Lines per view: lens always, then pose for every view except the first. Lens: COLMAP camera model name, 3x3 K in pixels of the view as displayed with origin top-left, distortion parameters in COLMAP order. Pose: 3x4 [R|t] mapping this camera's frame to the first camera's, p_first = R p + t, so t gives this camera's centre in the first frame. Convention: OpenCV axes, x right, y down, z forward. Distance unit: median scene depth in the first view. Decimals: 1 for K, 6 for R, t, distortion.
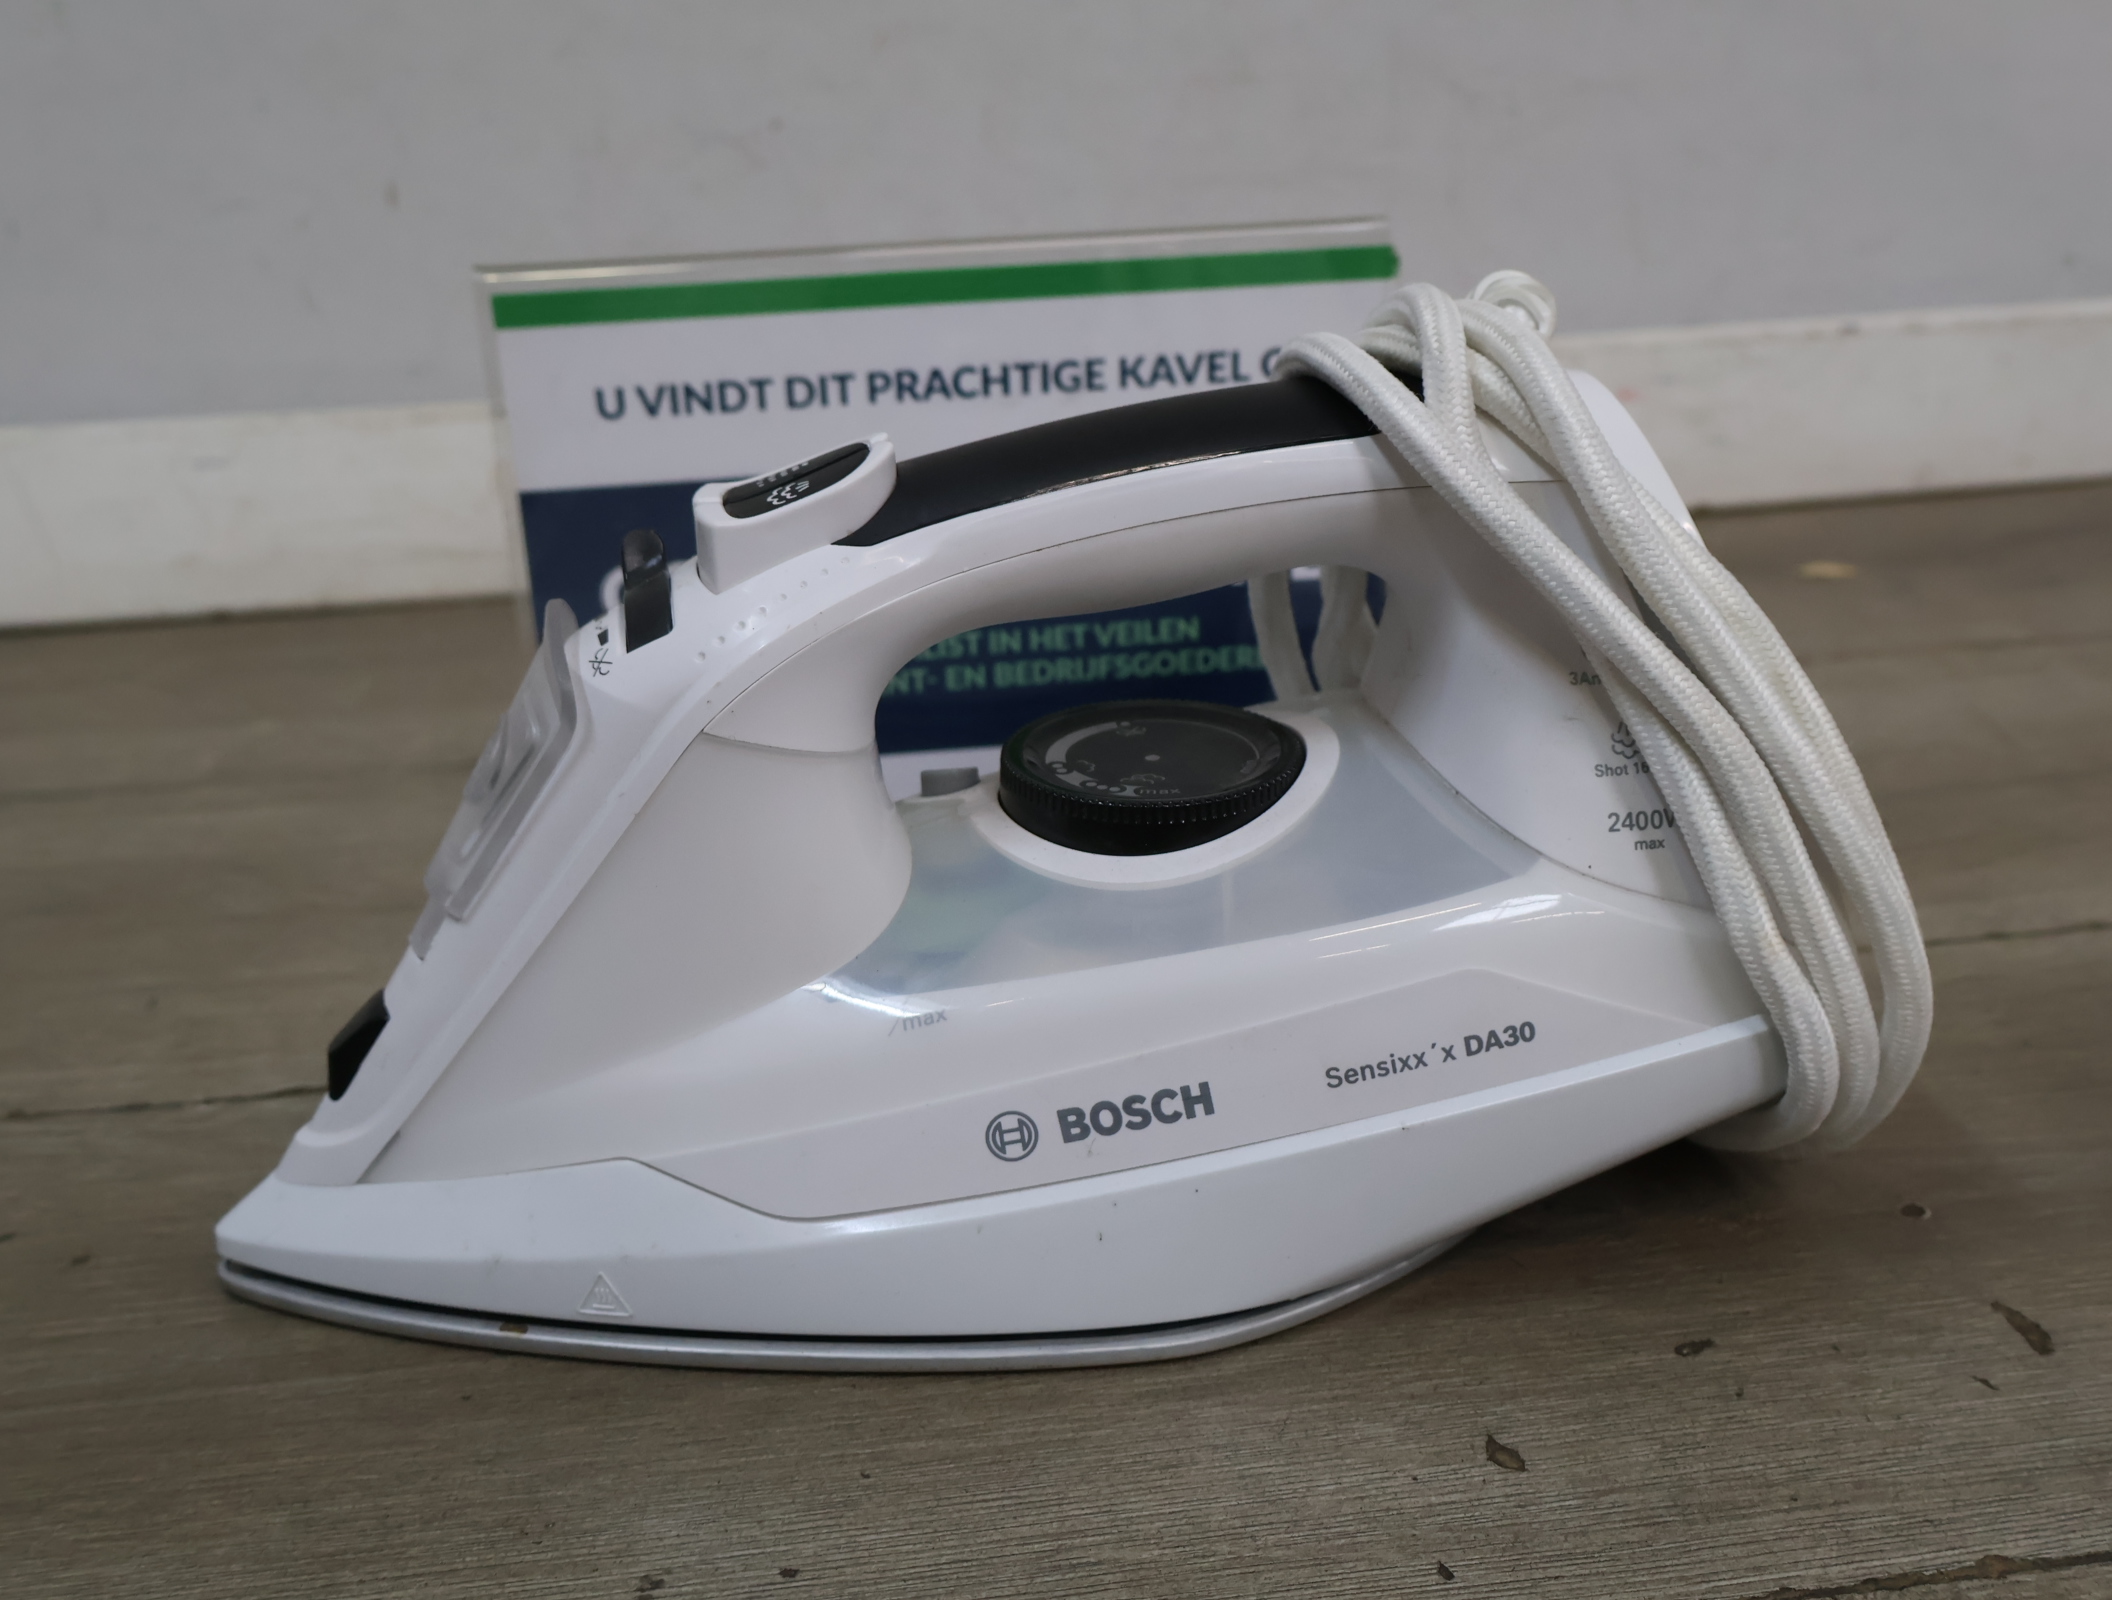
lens RADIAL K [[2235.7, 0, 1056.0], [0, 2235.7, 800.0], [0, 0, 1]] dist [0.008470, 0.009076]
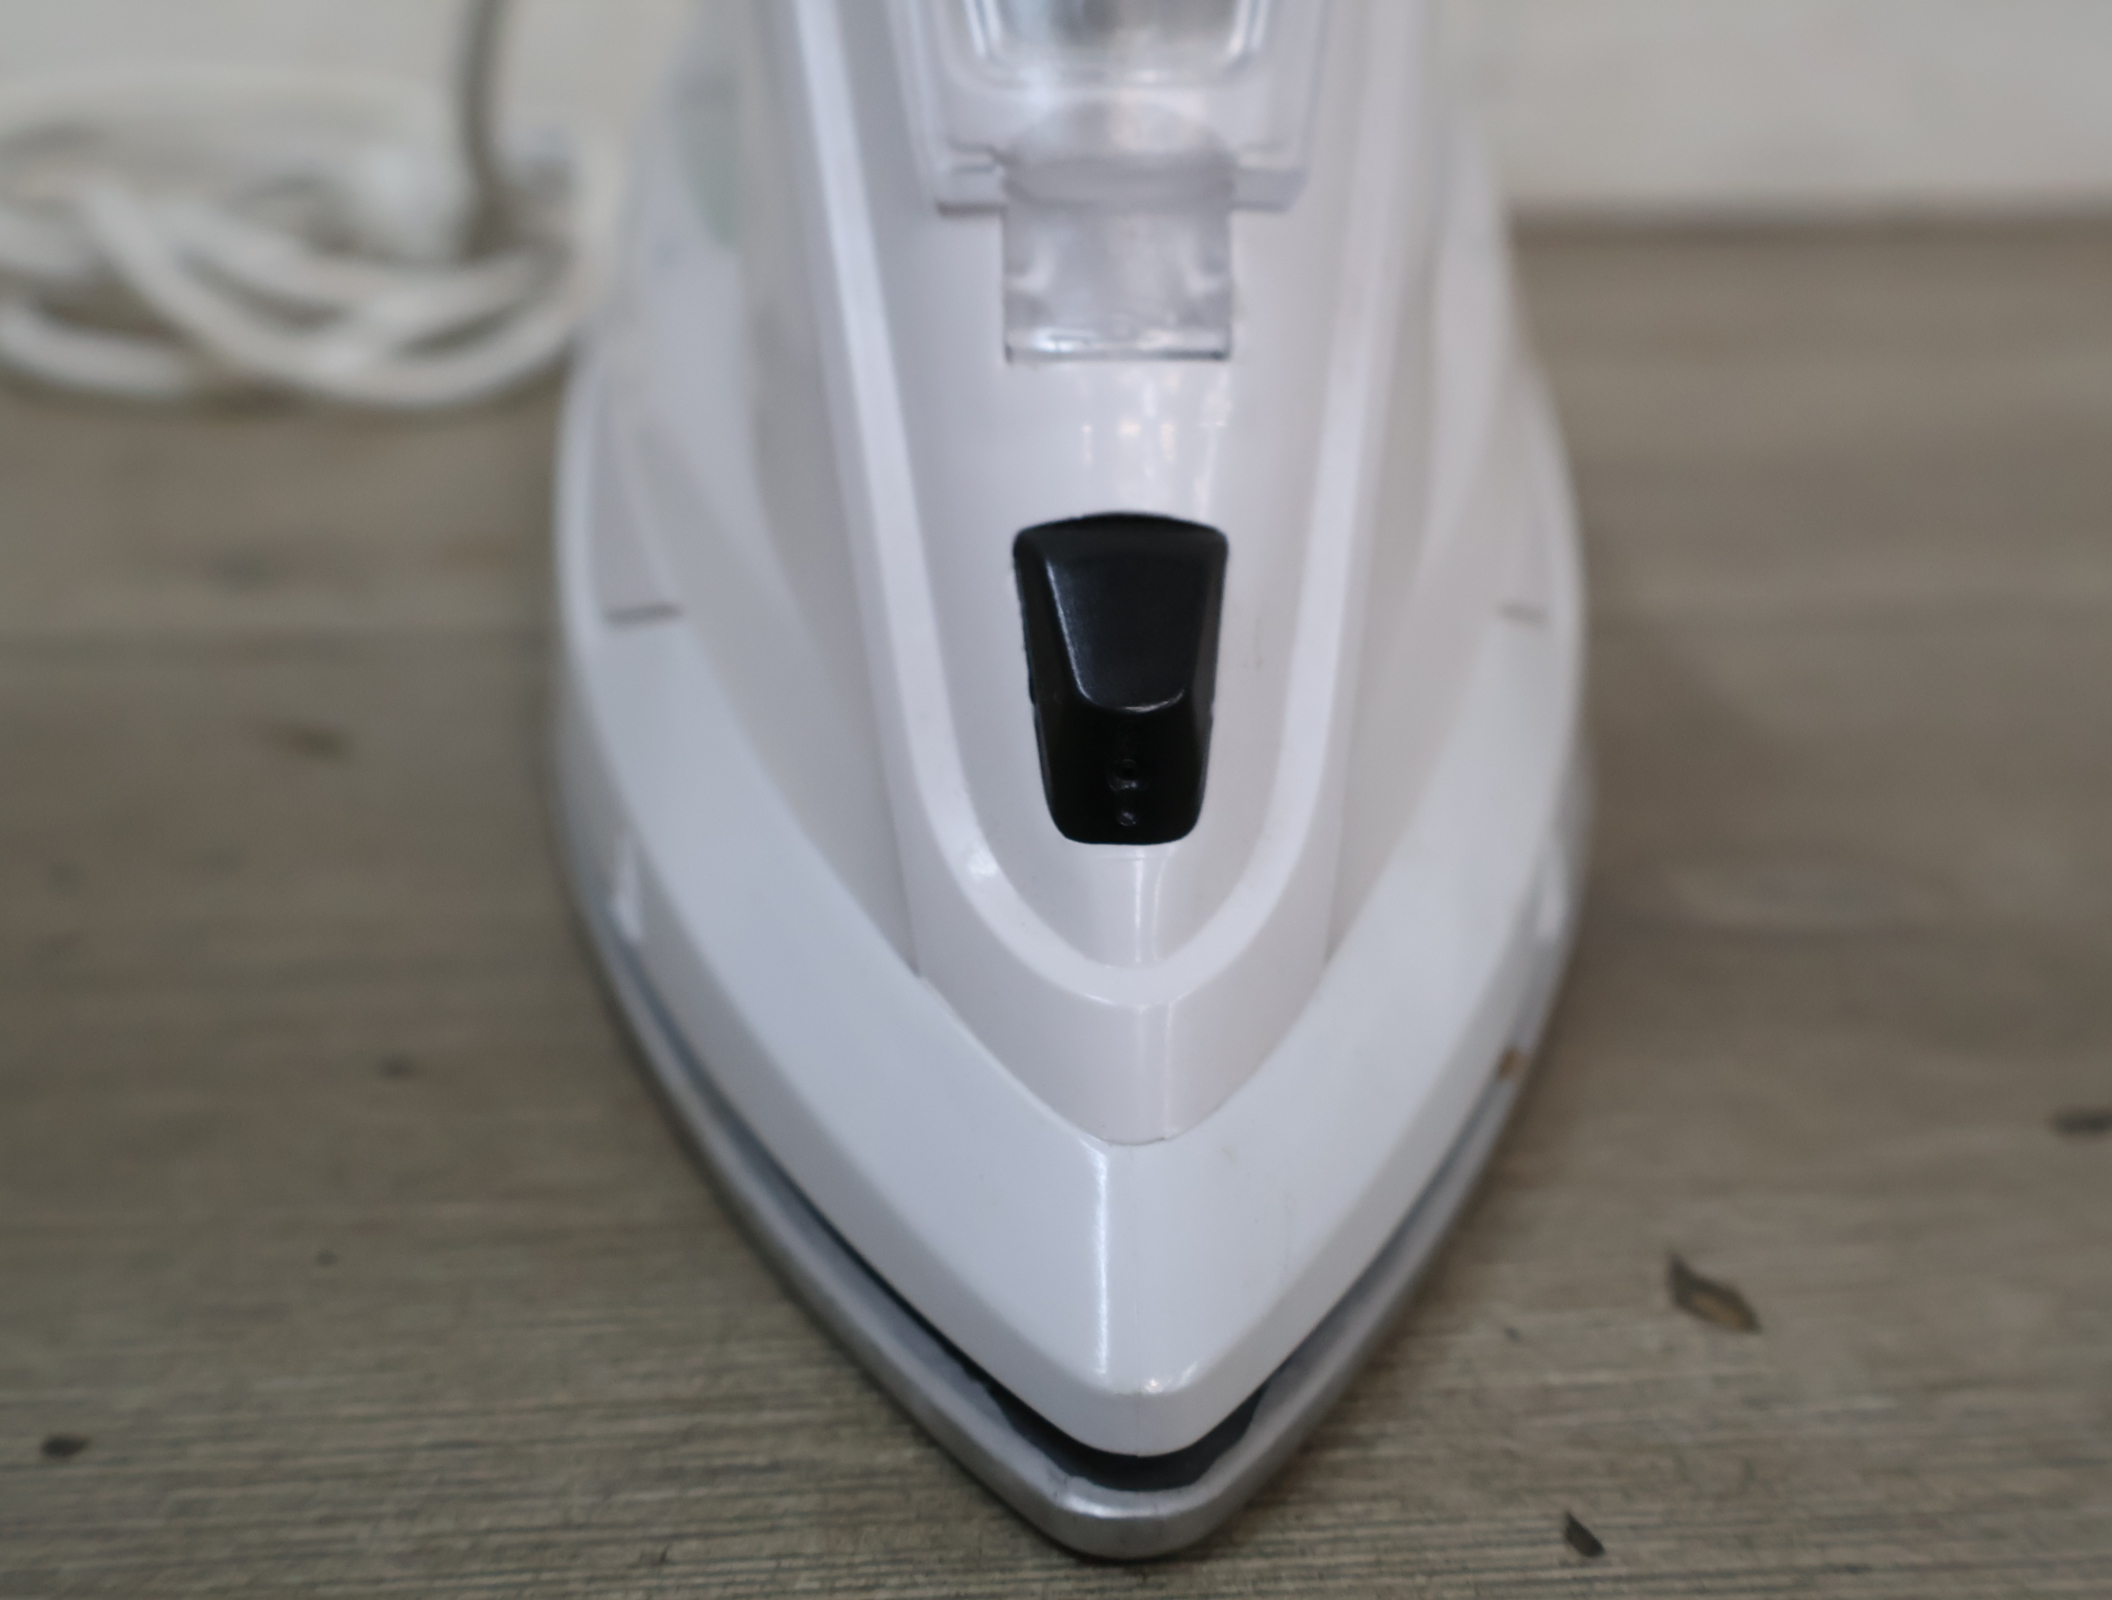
lens RADIAL K [[2235.7, 0, 1056.0], [0, 2235.7, 800.0], [0, 0, 1]] dist [0.008470, 0.009076]
pose [[0.998132, 0.054811, -0.026991, 0.071026], [-0.054590, 0.998470, 0.008839, 0.186772], [0.027434, -0.007349, 0.999597, 0.519120]]
